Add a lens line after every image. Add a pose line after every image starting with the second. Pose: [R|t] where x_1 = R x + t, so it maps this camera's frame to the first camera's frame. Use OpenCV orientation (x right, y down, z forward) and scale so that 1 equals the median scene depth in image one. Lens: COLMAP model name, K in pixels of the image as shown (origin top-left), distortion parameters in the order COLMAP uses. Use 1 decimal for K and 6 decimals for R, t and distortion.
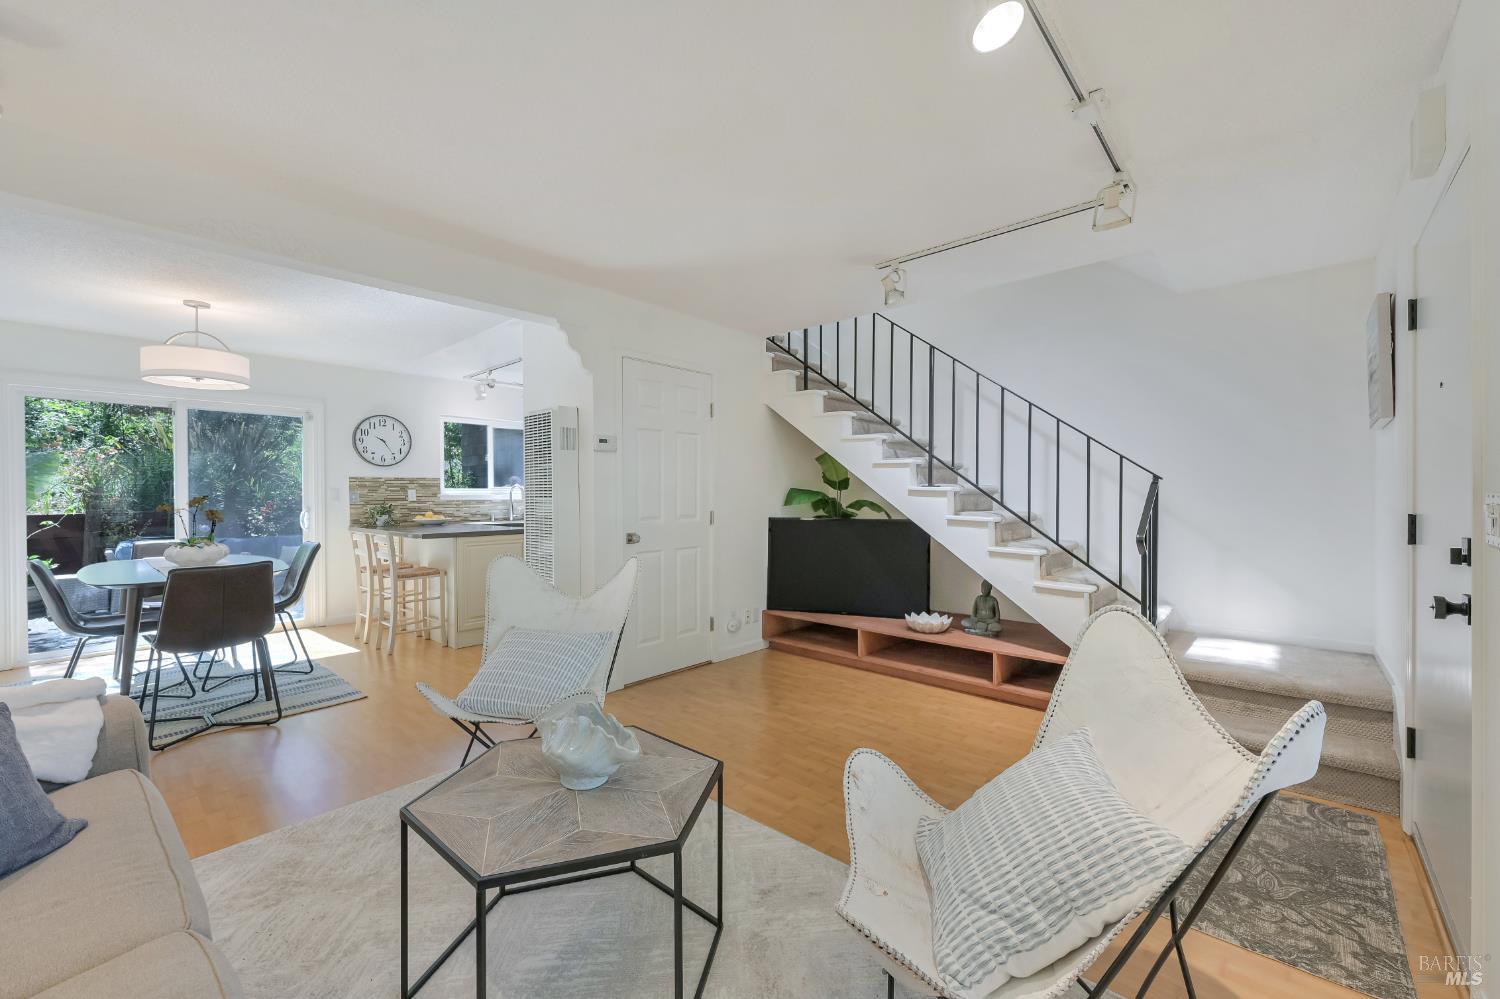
lens RADIAL K [[596.3, 0, 748.4], [0, 596.3, 499.8], [0, 0, 1]] dist [0.002195, 0.000045]
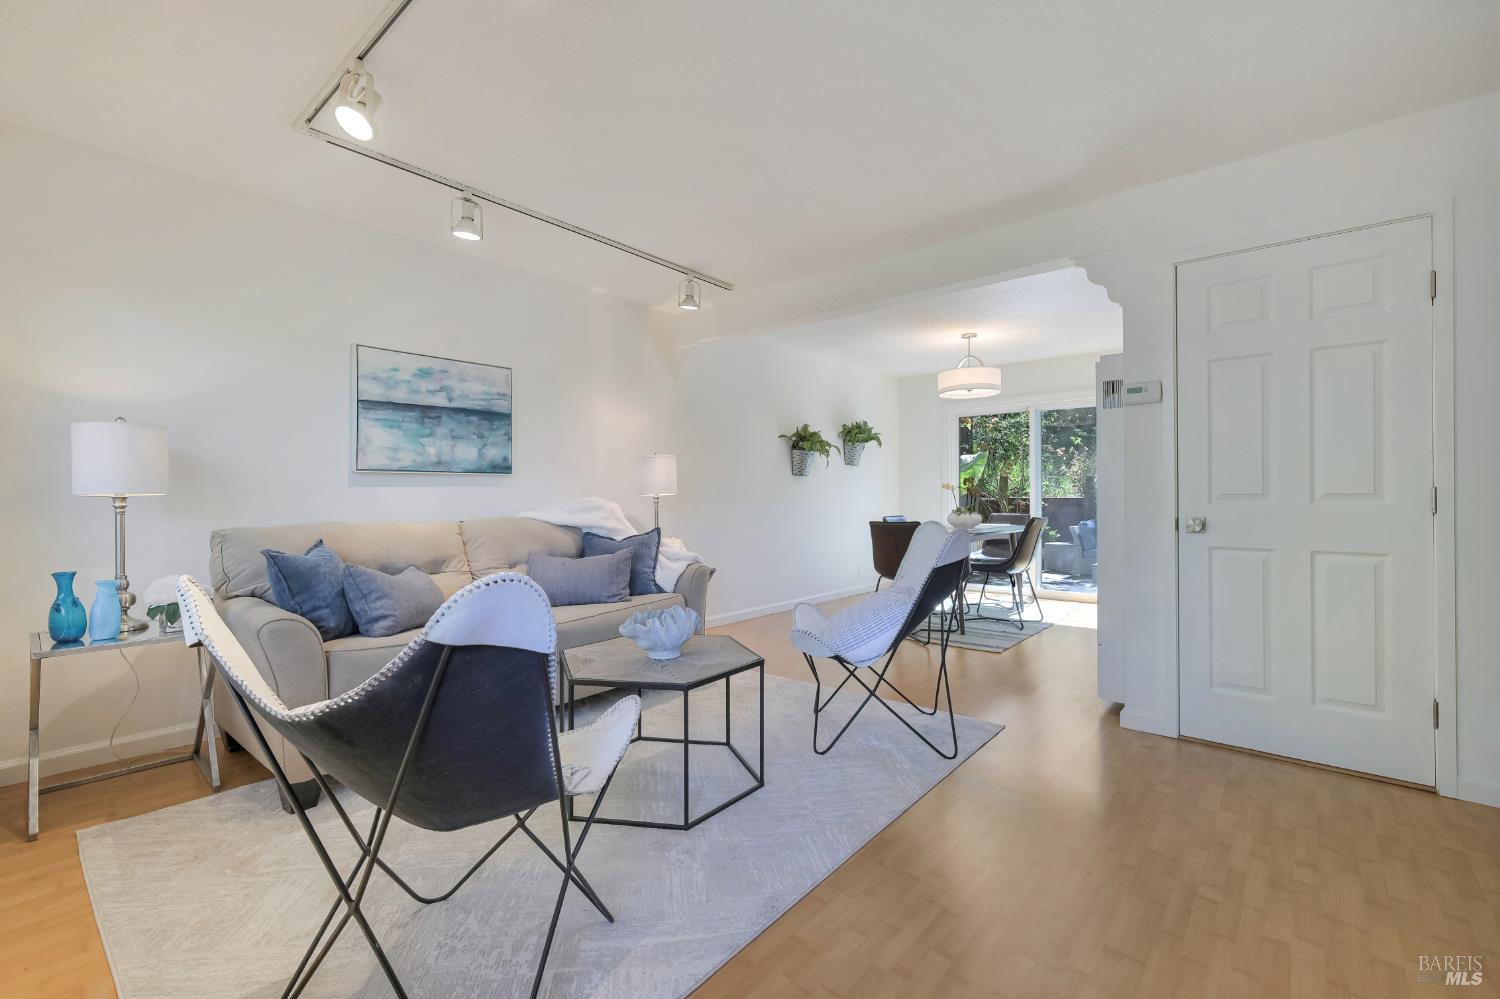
lens RADIAL K [[653.4, 0, 763.2], [0, 653.4, 493.1], [0, 0, 1]] dist [0.000156, 0.000090]
pose [[0.034429, 0.000662, -0.999407, 0.578373], [-0.004796, 0.999988, 0.000498, 0.032485], [0.999396, 0.004776, 0.034432, 0.526400]]
